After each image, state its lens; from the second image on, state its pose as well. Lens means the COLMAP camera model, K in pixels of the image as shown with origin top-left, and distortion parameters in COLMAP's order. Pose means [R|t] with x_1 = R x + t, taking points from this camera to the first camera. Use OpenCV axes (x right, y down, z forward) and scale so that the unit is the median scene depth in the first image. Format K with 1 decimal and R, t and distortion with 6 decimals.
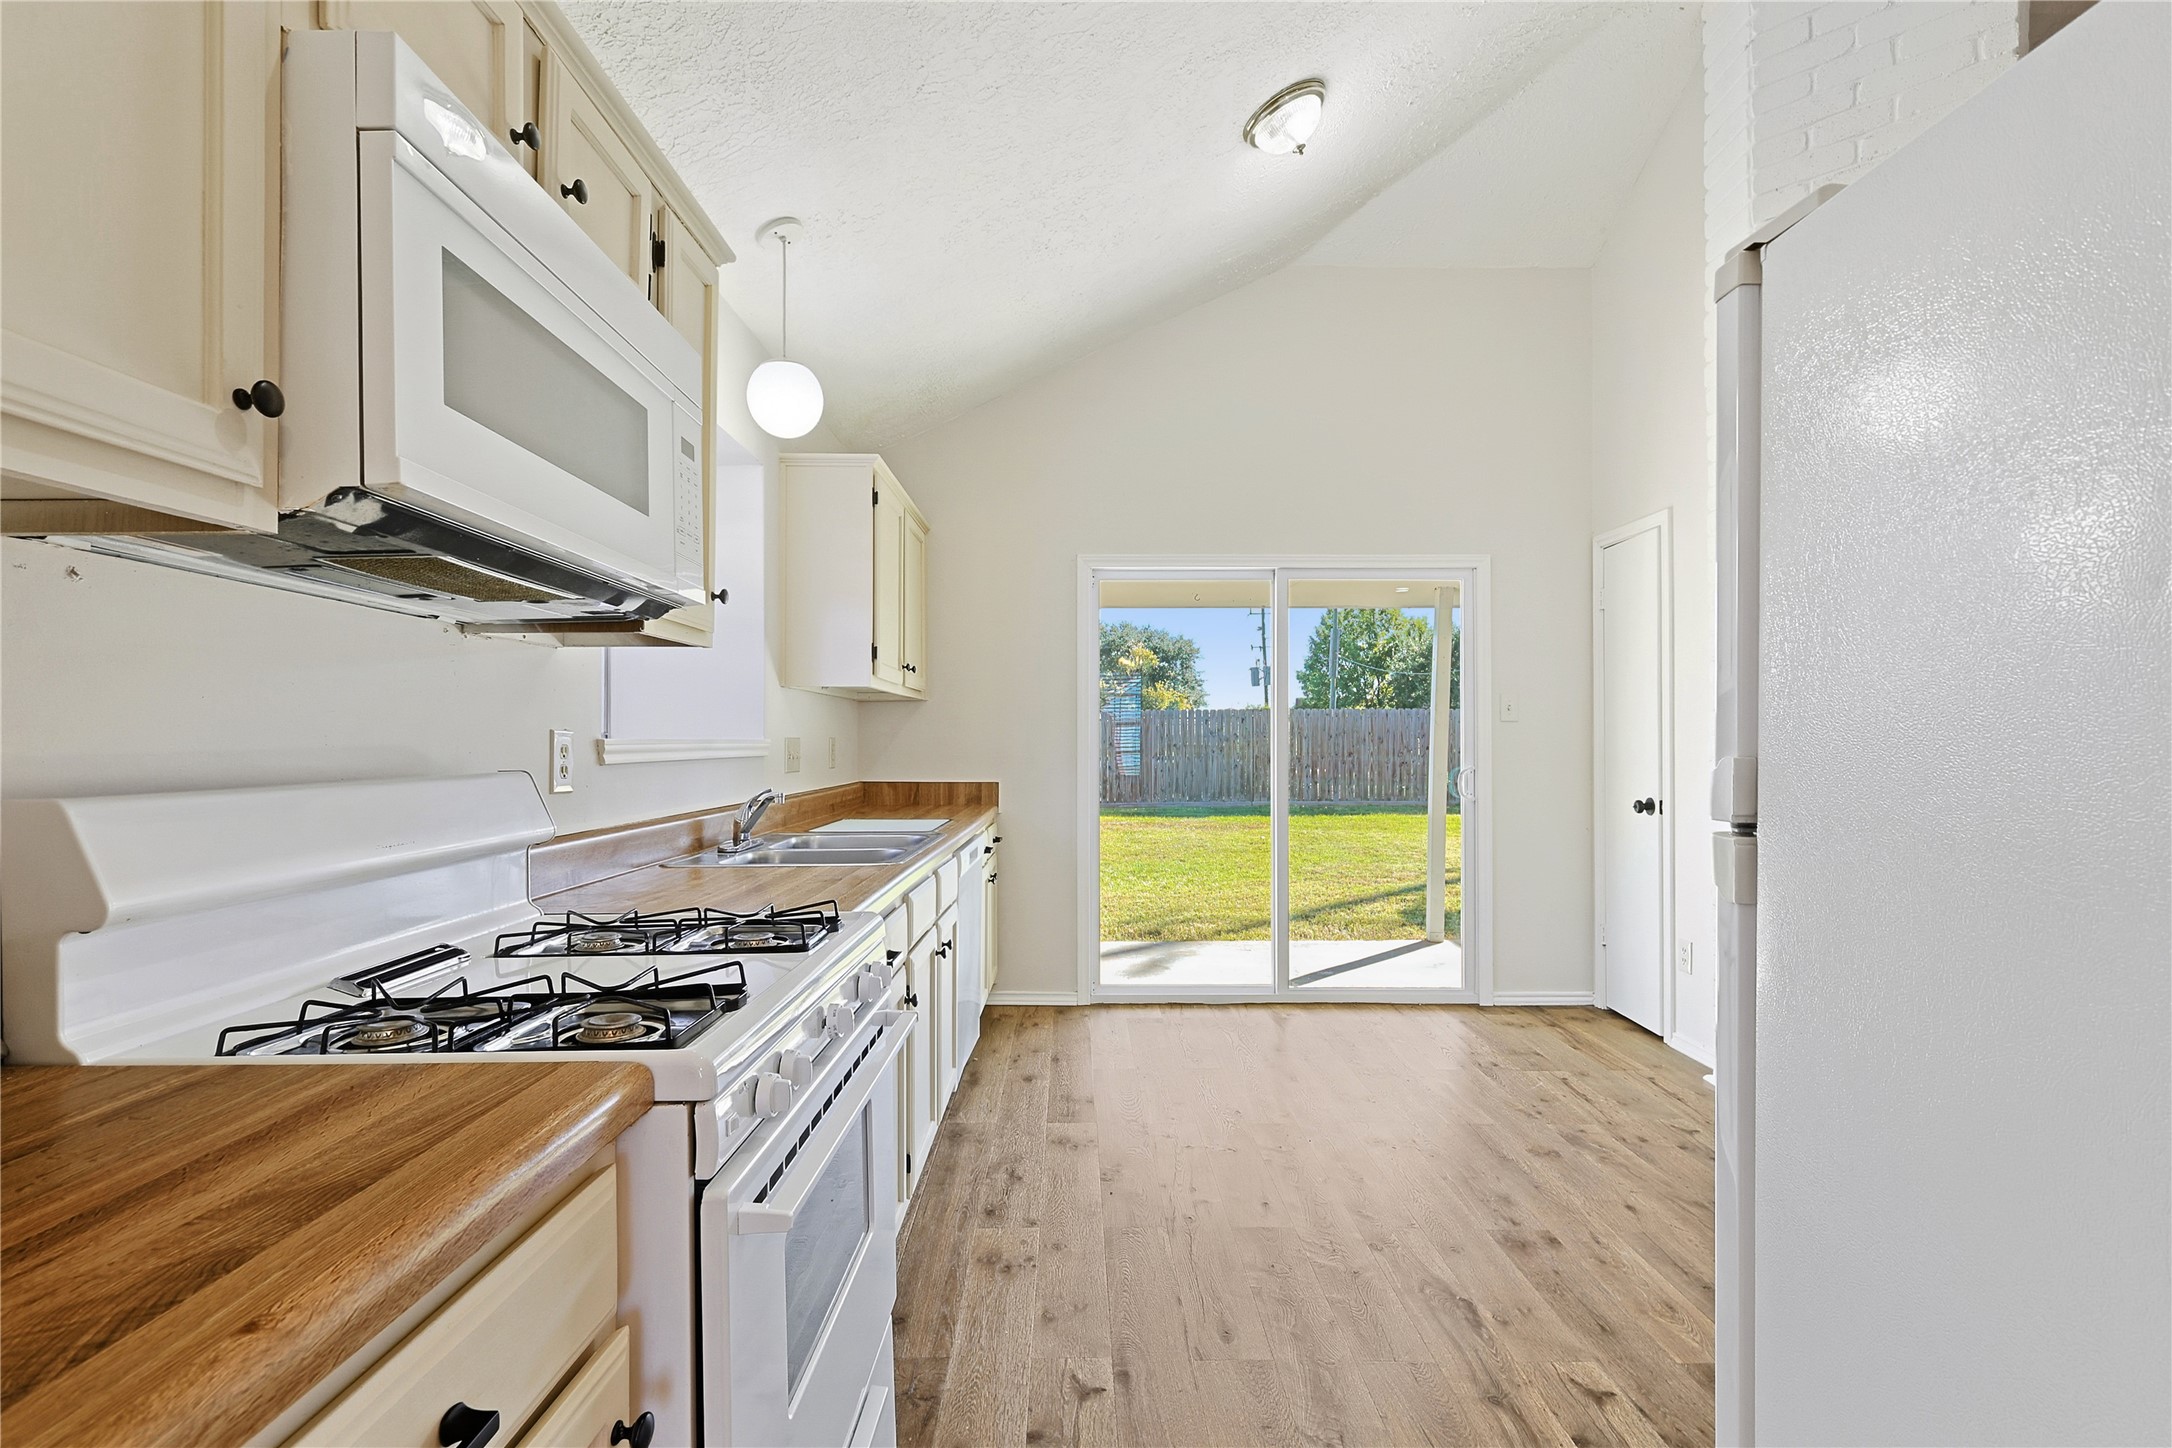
lens RADIAL K [[1002.5, 0, 1080.7], [0, 1002.5, 731.5], [0, 0, 1]] dist [0.003879, 0.000876]
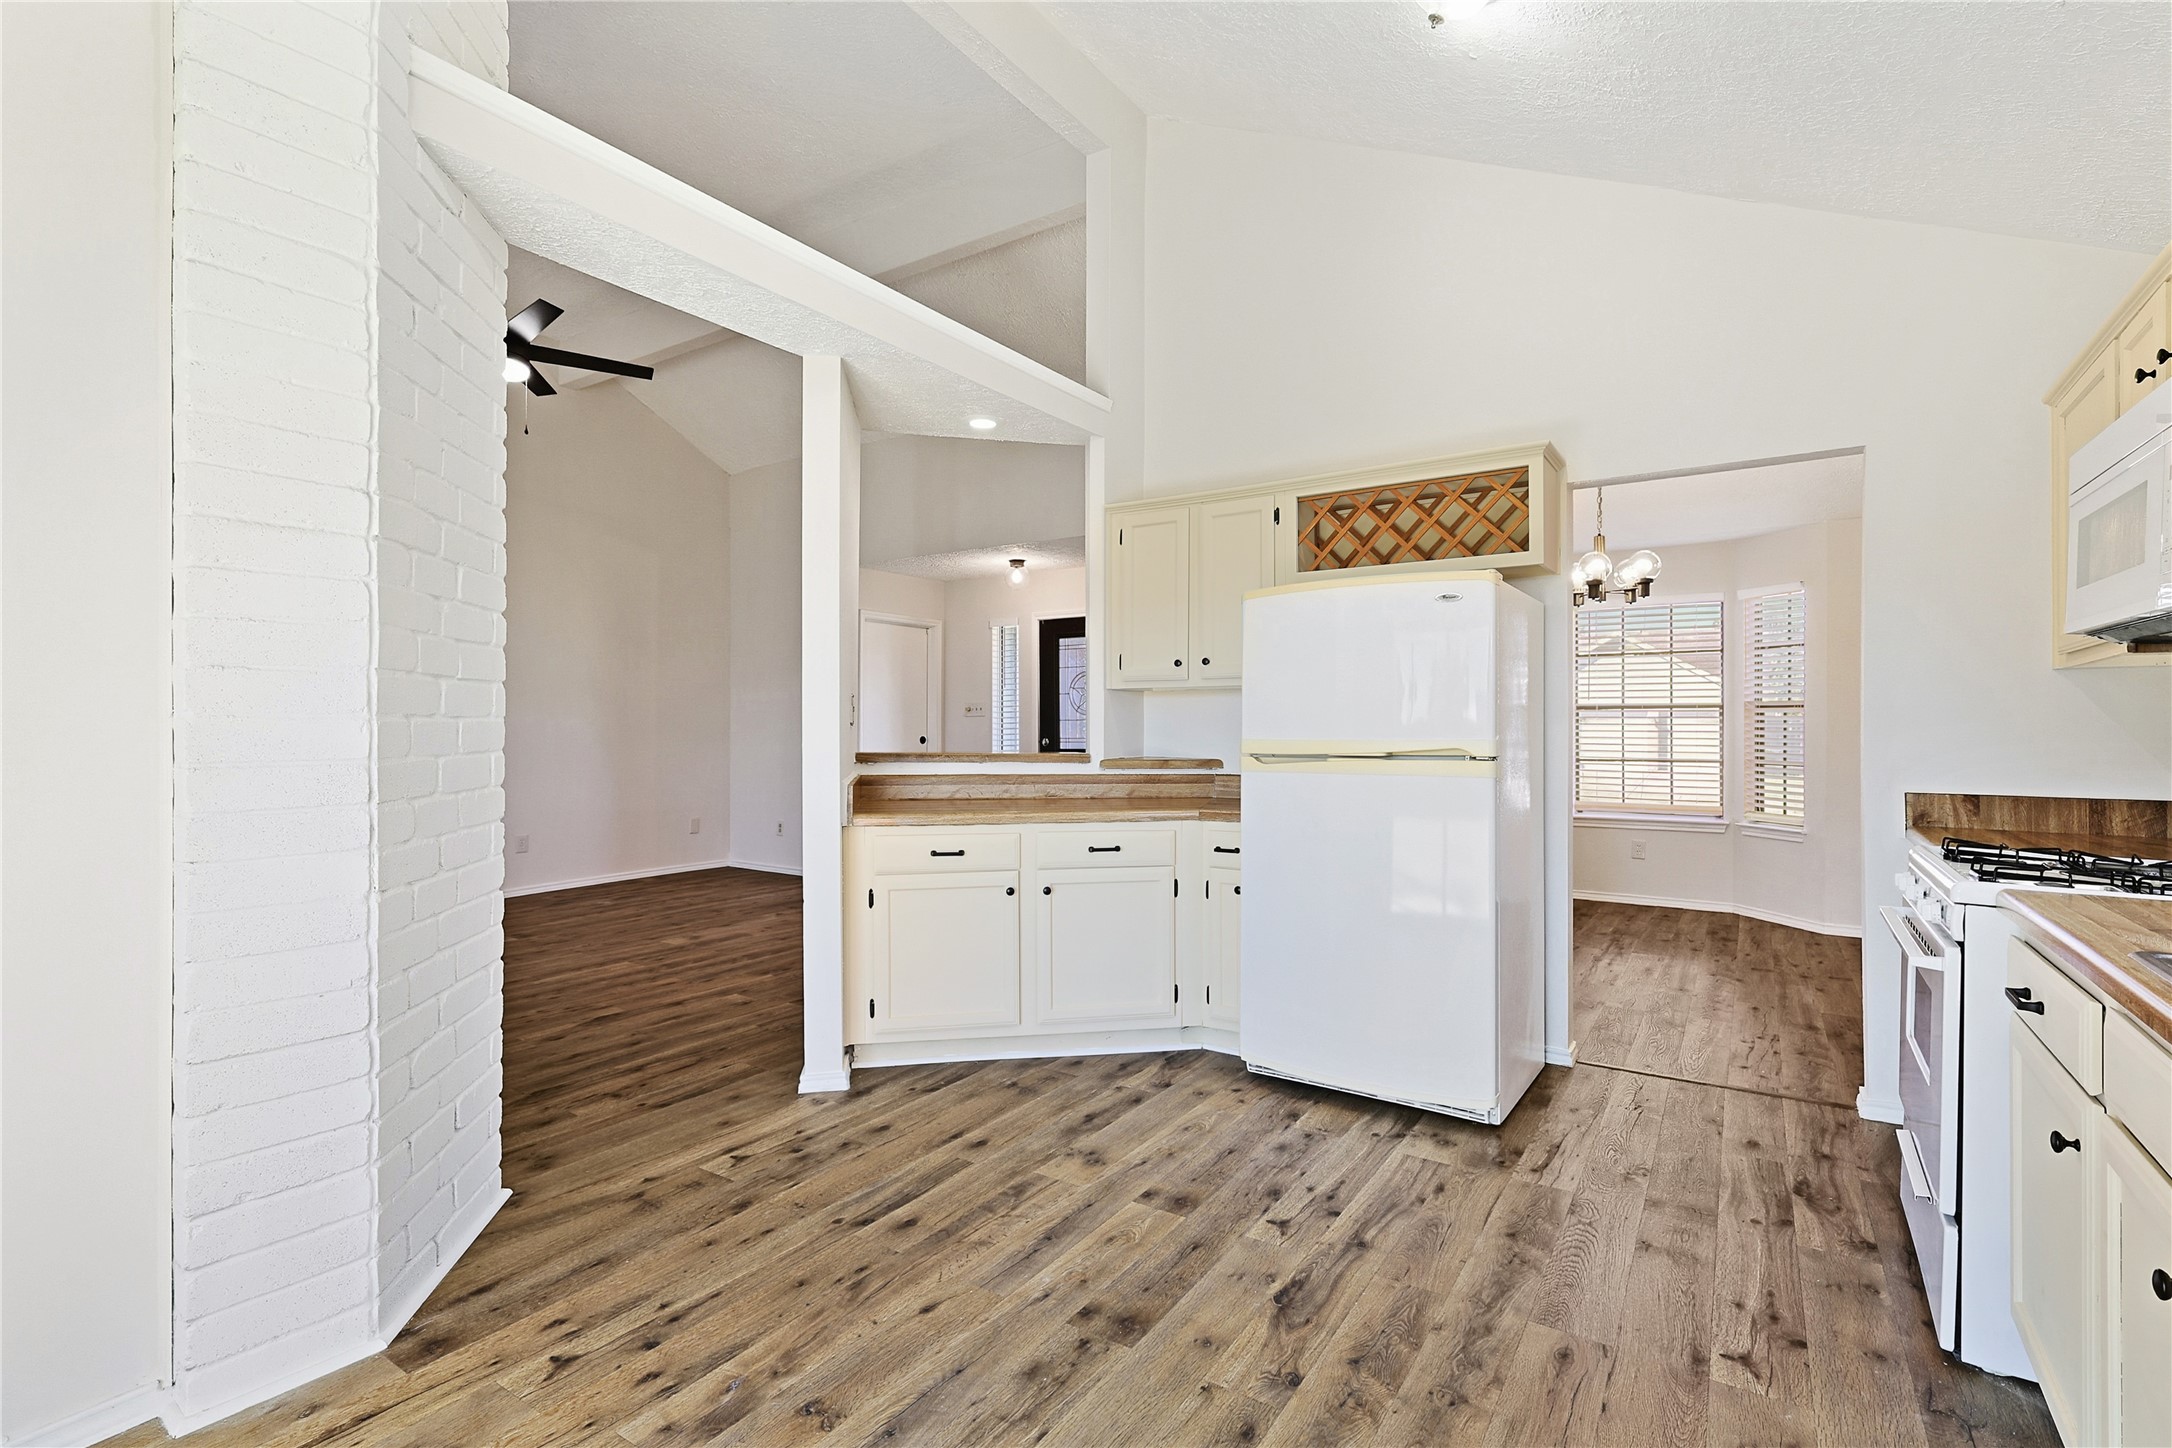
lens RADIAL K [[1002.5, 0, 1080.7], [0, 1002.5, 731.5], [0, 0, 1]] dist [0.003879, 0.000876]
pose [[-0.829105, -0.002871, 0.559085, -0.005648], [-0.007253, 0.999958, -0.005620, 0.016056], [-0.559046, -0.008714, -0.829091, 1.933111]]
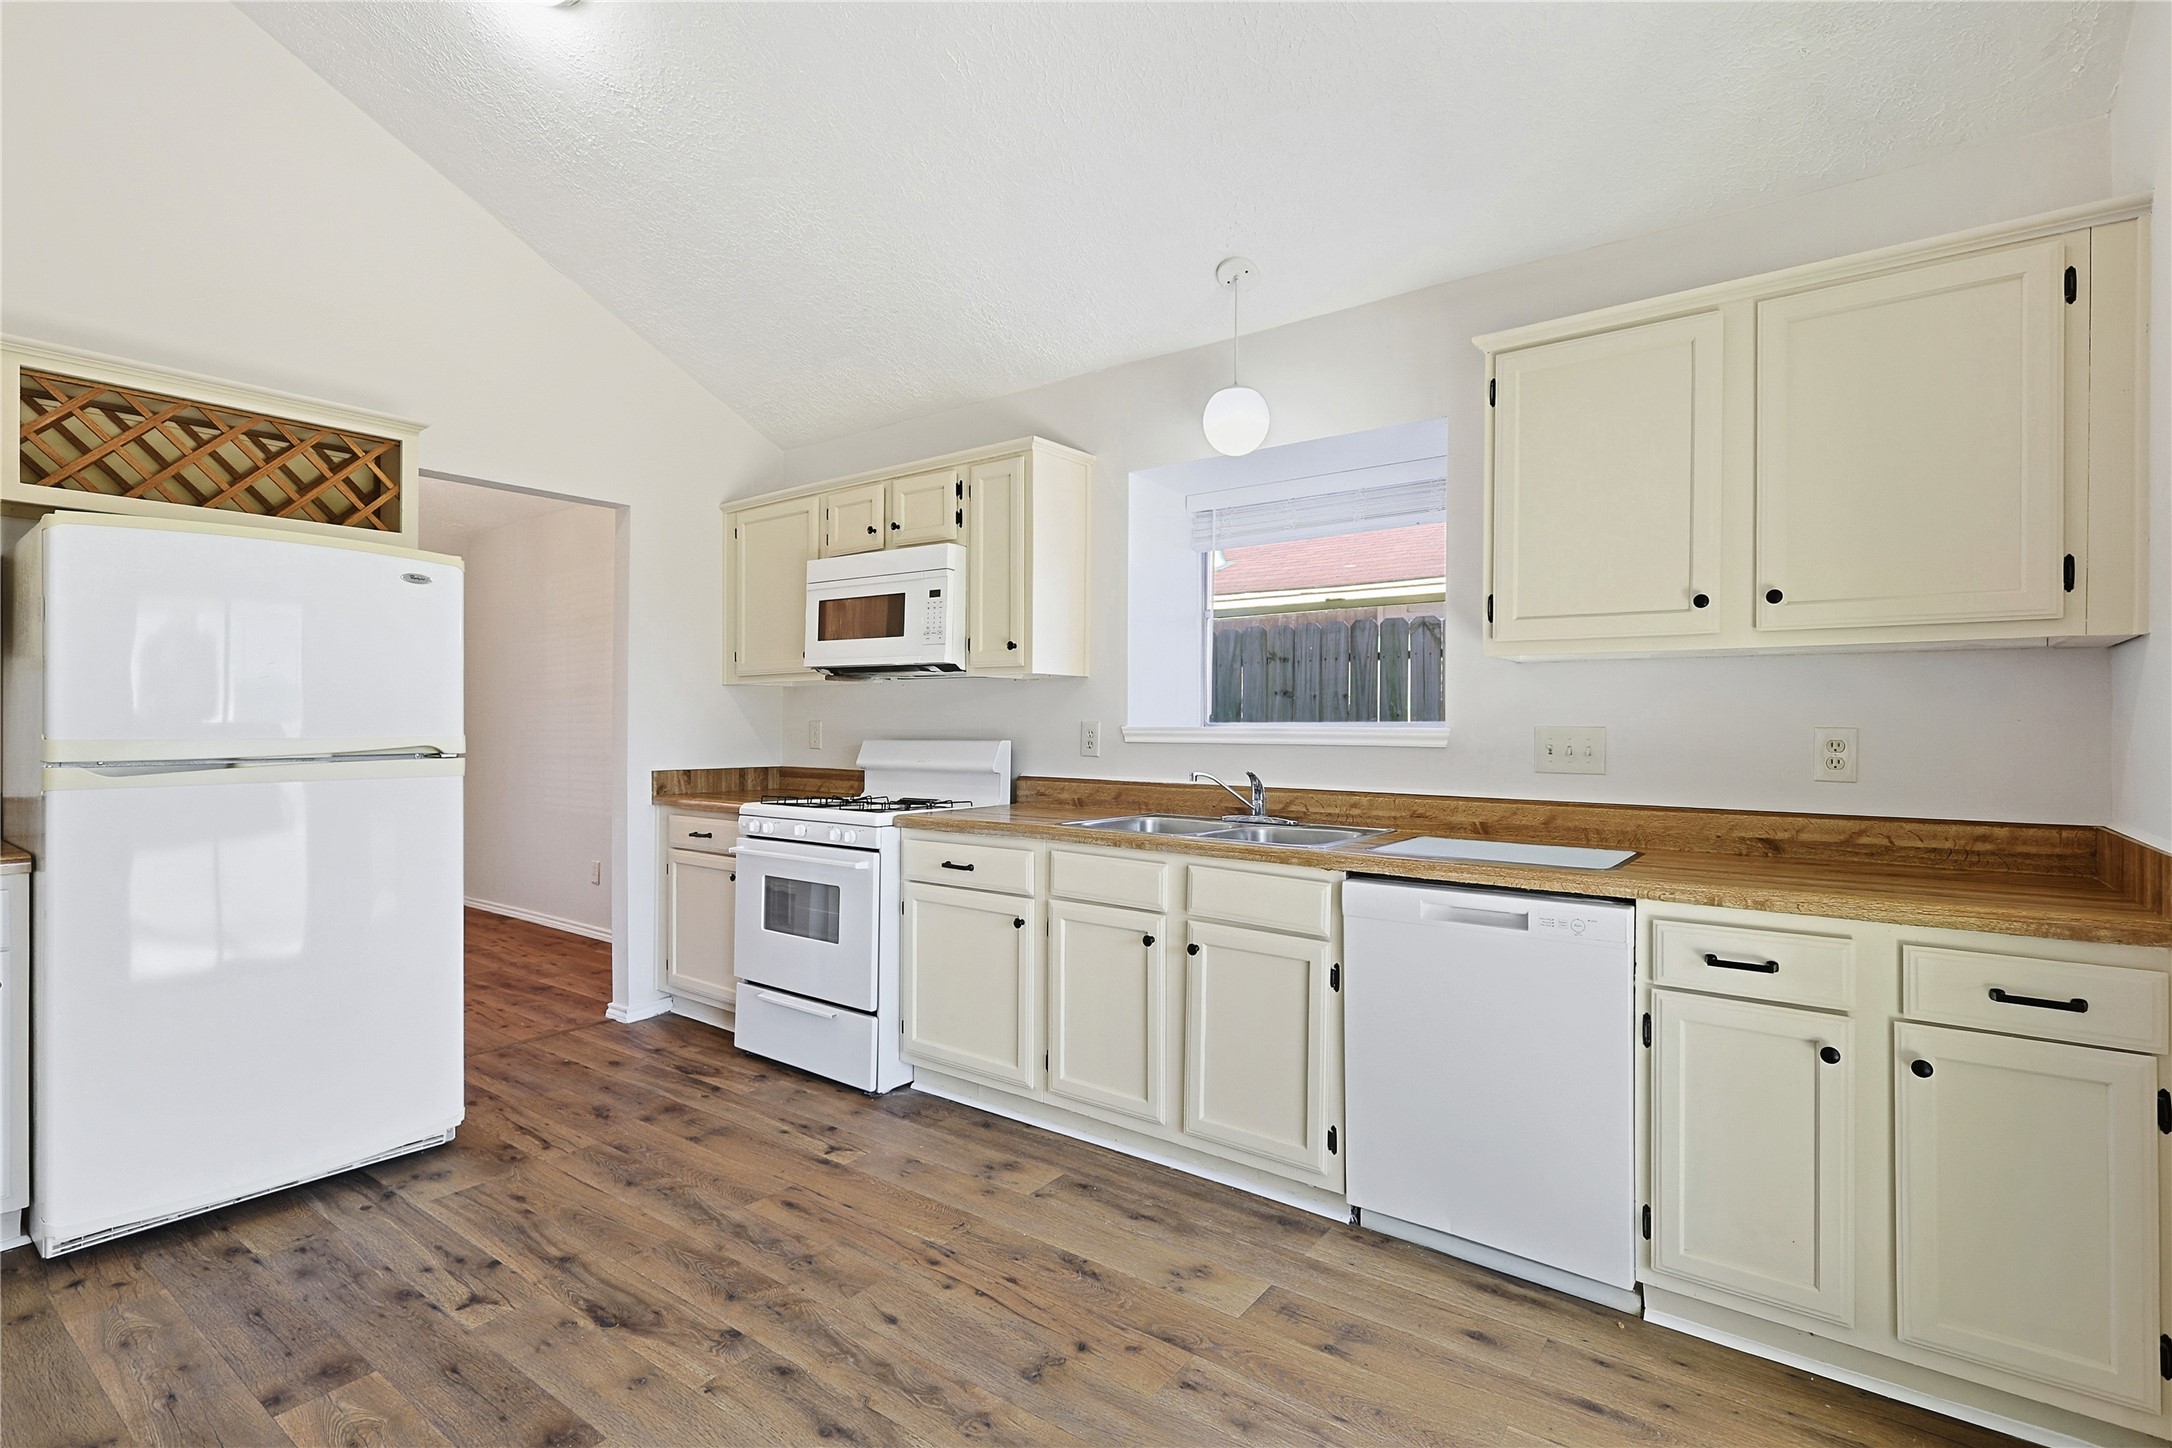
lens RADIAL K [[1016.0, 0, 1096.0], [0, 1016.0, 729.8], [0, 0, 1]] dist [0.008585, 0.000818]
pose [[-0.592201, 0.001017, -0.805789, 0.883901], [0.004571, 0.999987, -0.002097, 0.014497], [0.805777, -0.004925, -0.592198, 1.938477]]
